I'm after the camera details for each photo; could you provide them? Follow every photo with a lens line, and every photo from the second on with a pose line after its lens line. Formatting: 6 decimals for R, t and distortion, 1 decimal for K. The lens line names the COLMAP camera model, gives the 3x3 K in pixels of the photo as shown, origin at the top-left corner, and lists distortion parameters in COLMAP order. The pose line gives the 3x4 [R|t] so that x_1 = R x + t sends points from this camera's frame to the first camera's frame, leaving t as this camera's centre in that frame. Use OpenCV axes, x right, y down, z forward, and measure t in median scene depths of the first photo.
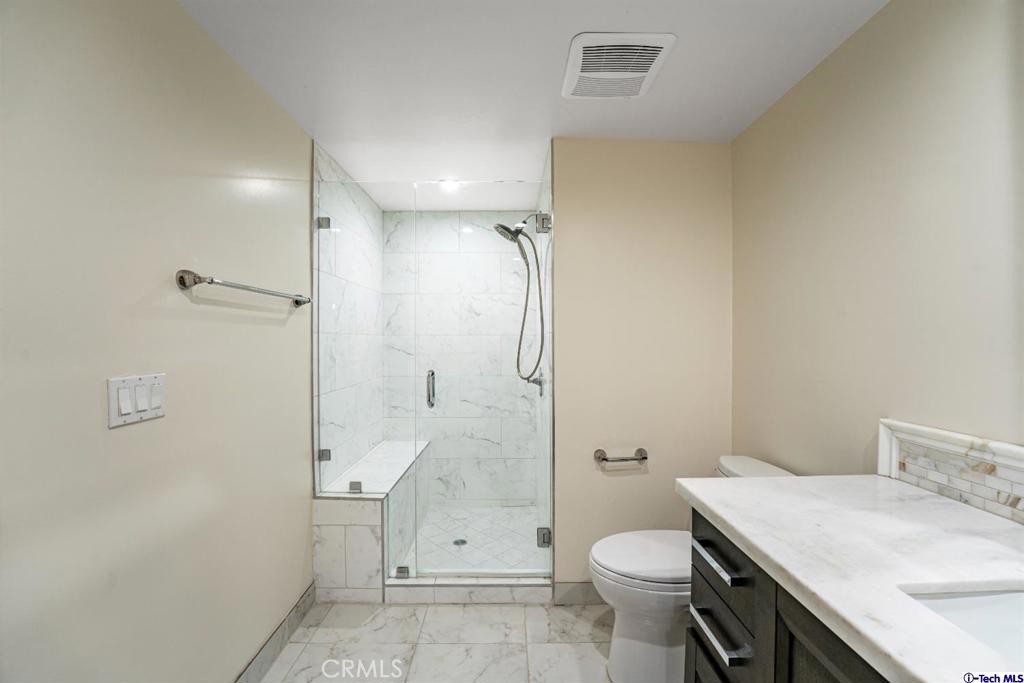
lens RADIAL K [[421.1, 0, 511.6], [0, 421.1, 338.9], [0, 0, 1]] dist [-0.028672, 0.003723]
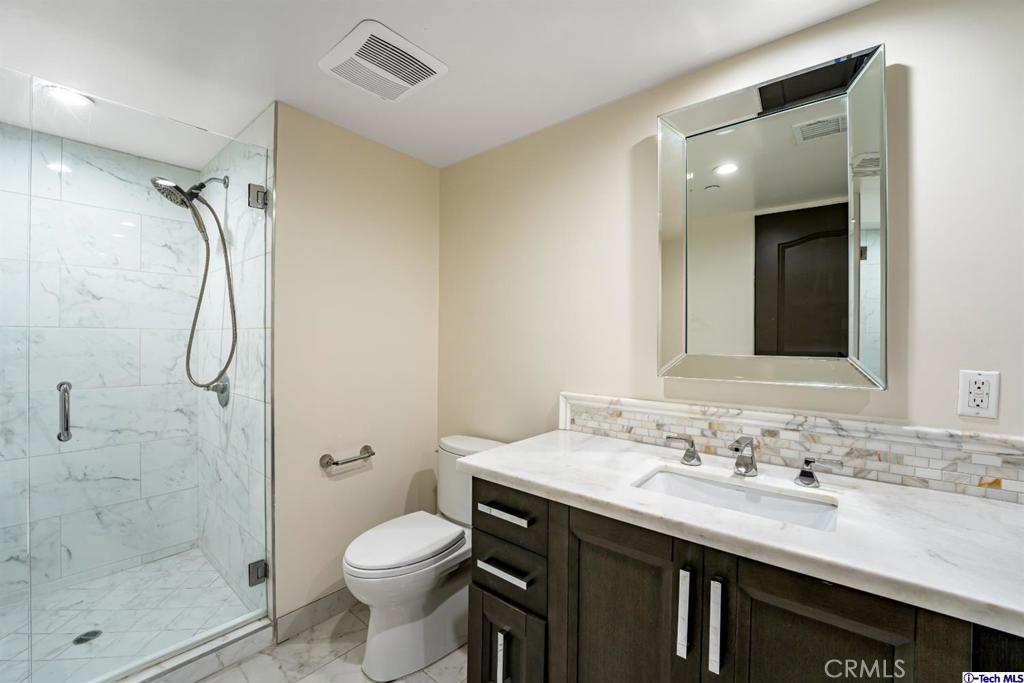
lens RADIAL K [[421.1, 0, 516.5], [0, 421.1, 339.3], [0, 0, 1]] dist [-0.028672, 0.003723]
pose [[0.647500, 0.005330, 0.762047, -0.262903], [-0.011665, 0.999928, 0.002917, -0.001452], [-0.761976, -0.010778, 0.647515, 0.088753]]
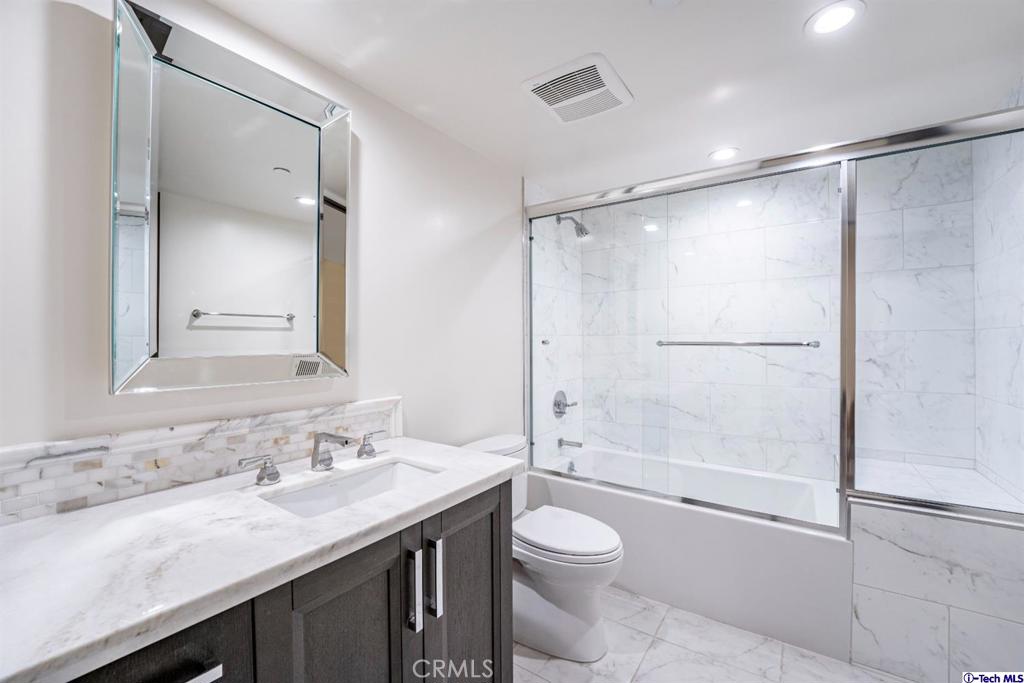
lens RADIAL K [[421.1, 0, 509.4], [0, 421.1, 341.9], [0, 0, 1]] dist [-0.028672, 0.003723]
pose [[-0.805243, 0.005326, 0.592921, -0.163808], [0.005199, 0.999985, -0.001922, 0.005811], [-0.592922, 0.001535, -0.805258, 0.652226]]
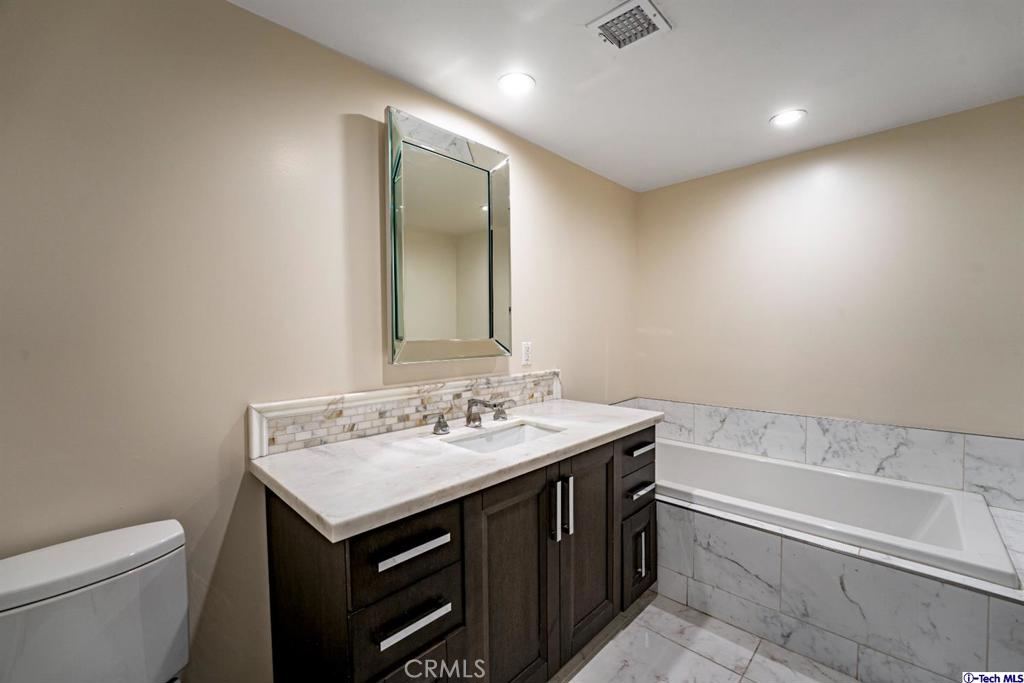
lens RADIAL K [[421.1, 0, 514.9], [0, 421.1, 336.4], [0, 0, 1]] dist [-0.028672, 0.003723]
pose [[-0.709226, -0.004840, 0.704965, -0.219169], [0.005098, 0.999915, 0.011993, 0.006586], [-0.704963, 0.012100, -0.709141, 0.879226]]
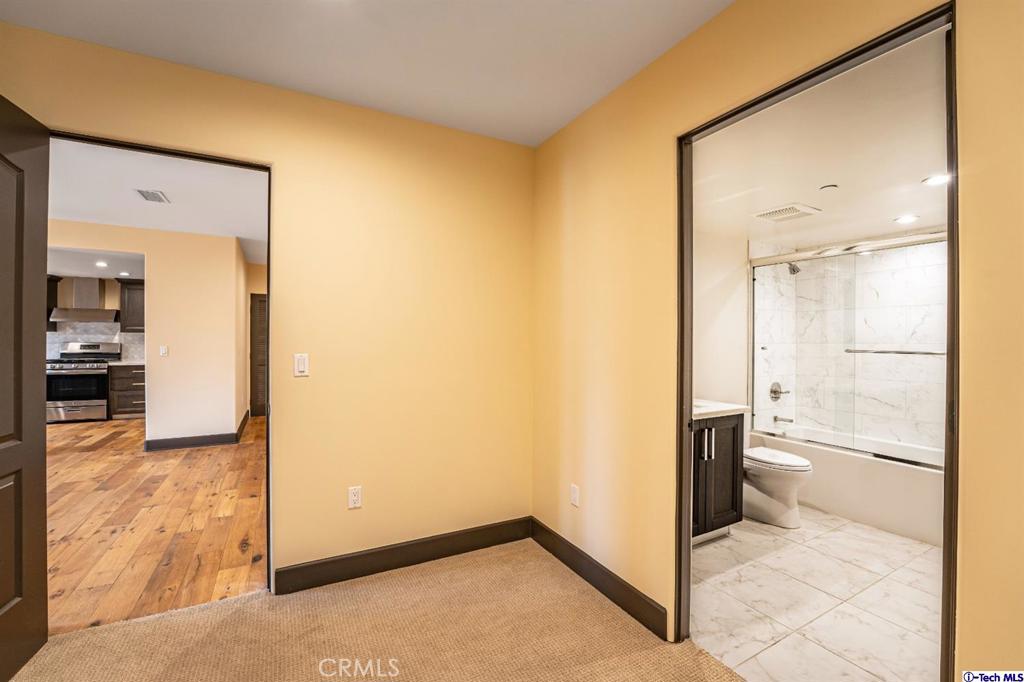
lens RADIAL K [[421.1, 0, 518.2], [0, 421.1, 339.5], [0, 0, 1]] dist [-0.028672, 0.003723]
pose [[-0.463267, 0.001173, 0.886218, -0.743216], [-0.007142, 0.999962, -0.005058, -0.020479], [-0.886190, -0.008673, -0.463241, 1.564004]]
